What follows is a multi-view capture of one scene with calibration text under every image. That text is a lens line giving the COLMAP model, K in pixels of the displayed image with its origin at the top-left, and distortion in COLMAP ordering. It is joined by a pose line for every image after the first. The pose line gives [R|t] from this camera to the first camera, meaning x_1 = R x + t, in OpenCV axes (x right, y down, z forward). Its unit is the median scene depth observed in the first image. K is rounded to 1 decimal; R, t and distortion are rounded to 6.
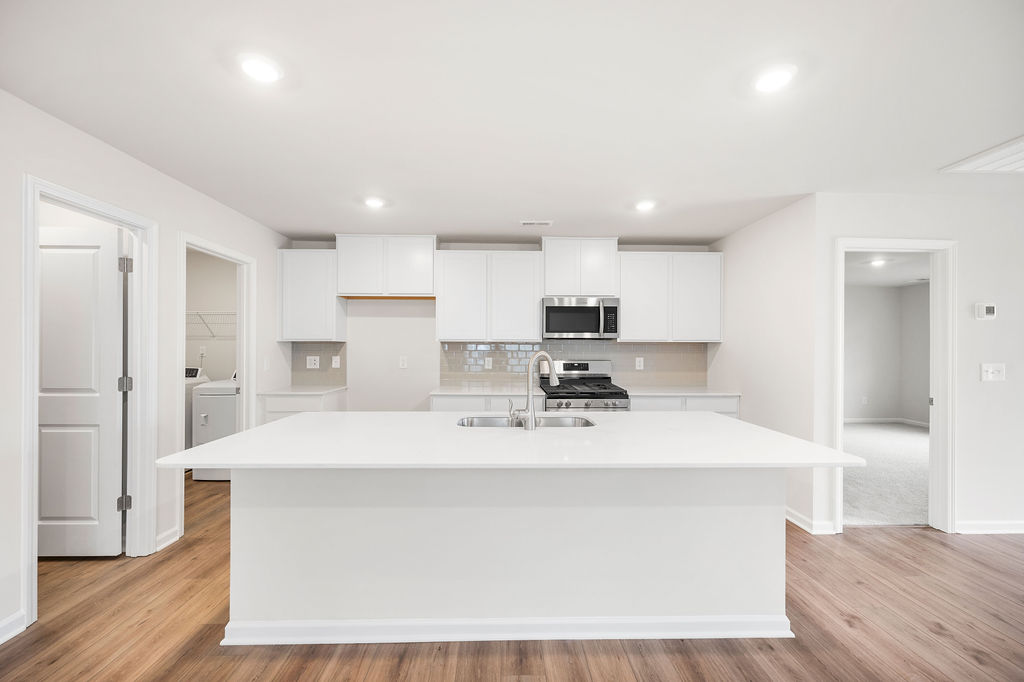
lens RADIAL K [[411.2, 0, 511.4], [0, 411.2, 348.5], [0, 0, 1]] dist [0.015181, -0.000368]
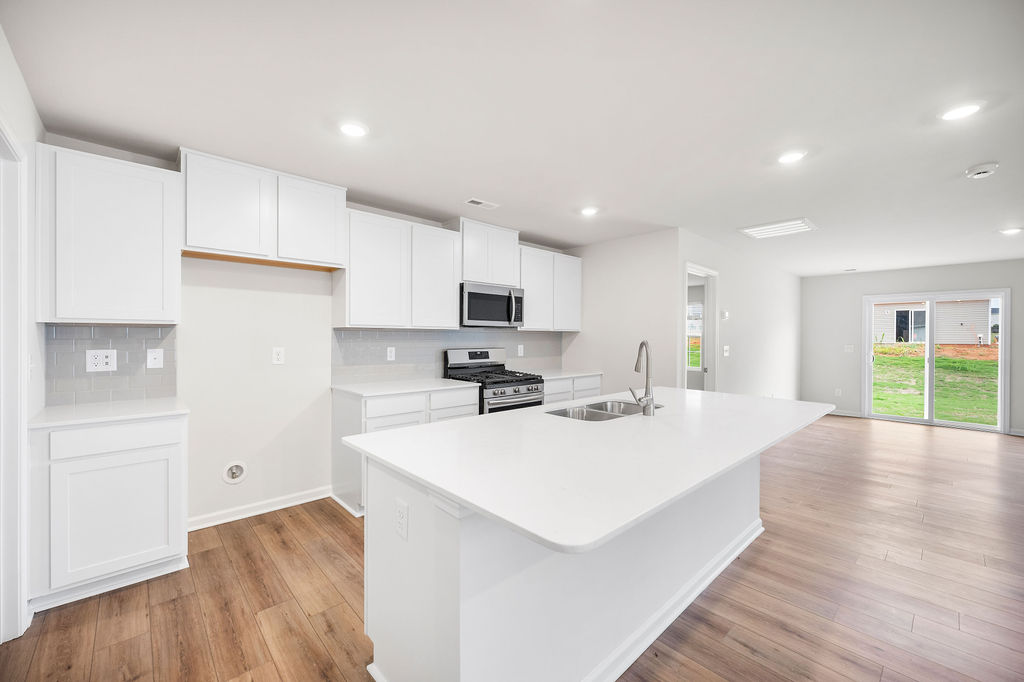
lens RADIAL K [[411.2, 0, 511.2], [0, 411.2, 334.6], [0, 0, 1]] dist [0.015181, -0.000368]
pose [[0.754932, 0.005112, 0.655783, -0.447379], [0.002115, 0.999945, -0.010230, 0.005649], [-0.655800, 0.009110, 0.754880, 0.216345]]
